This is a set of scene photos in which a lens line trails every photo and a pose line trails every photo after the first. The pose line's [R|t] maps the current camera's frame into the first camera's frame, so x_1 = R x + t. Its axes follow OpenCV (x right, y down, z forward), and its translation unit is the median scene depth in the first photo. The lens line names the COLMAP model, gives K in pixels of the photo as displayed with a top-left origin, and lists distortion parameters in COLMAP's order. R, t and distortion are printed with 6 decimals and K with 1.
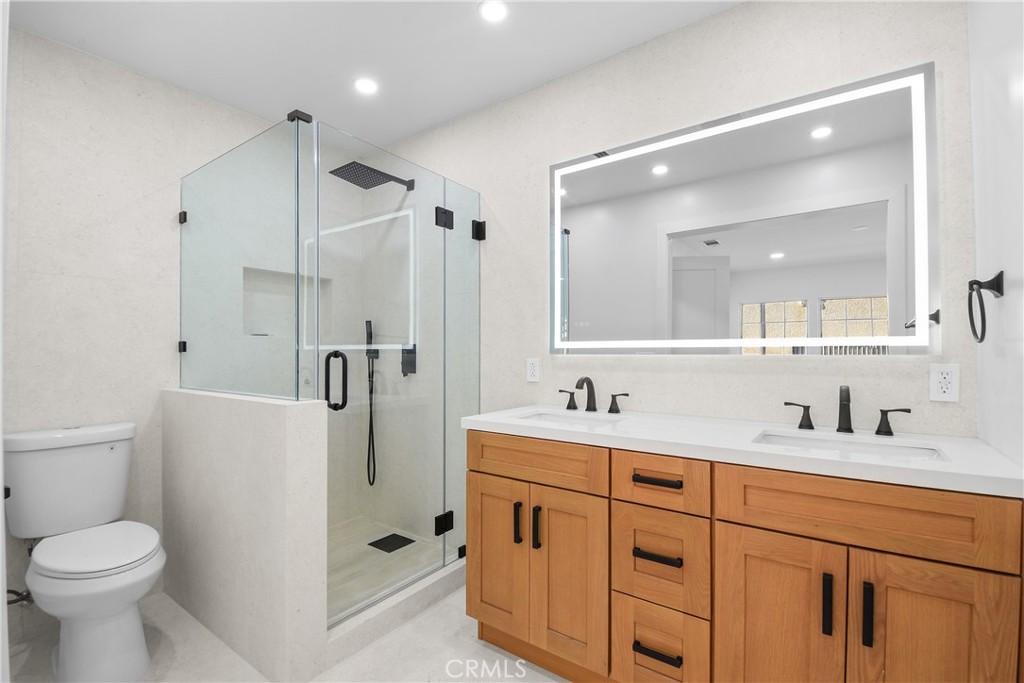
lens RADIAL K [[461.4, 0, 511.3], [0, 461.4, 358.7], [0, 0, 1]] dist [0.000989, -0.000209]
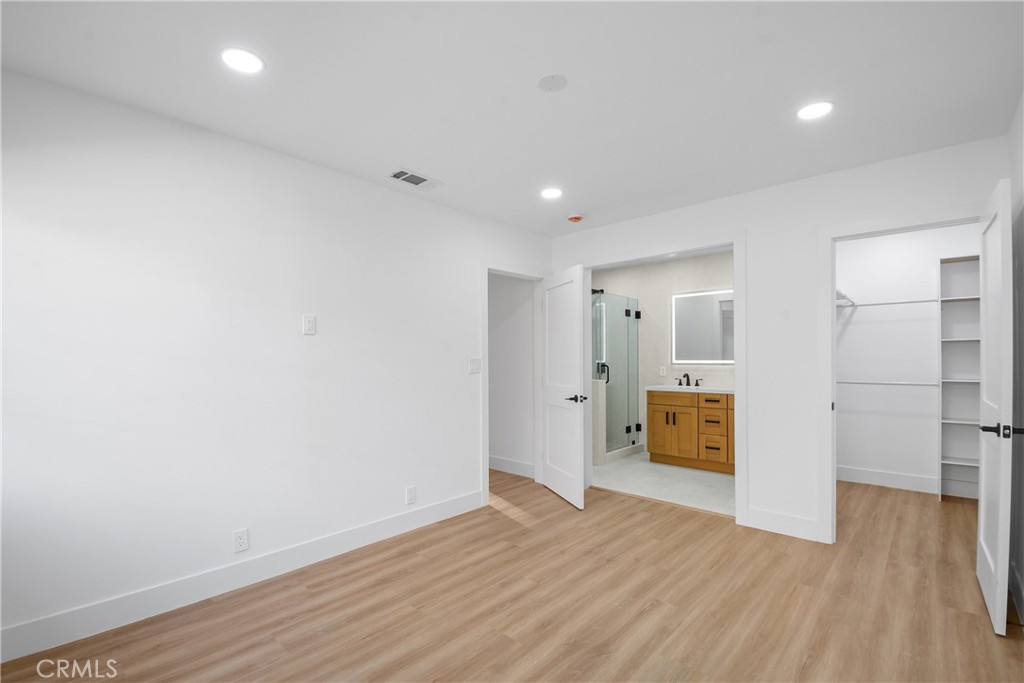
lens RADIAL K [[461.4, 0, 511.3], [0, 461.4, 358.7], [0, 0, 1]] dist [0.000989, -0.000209]
pose [[0.993176, -0.000653, -0.116626, -0.684667], [-0.000690, 0.999934, -0.011471, -0.020294], [0.116626, 0.011473, 0.993110, -2.303692]]
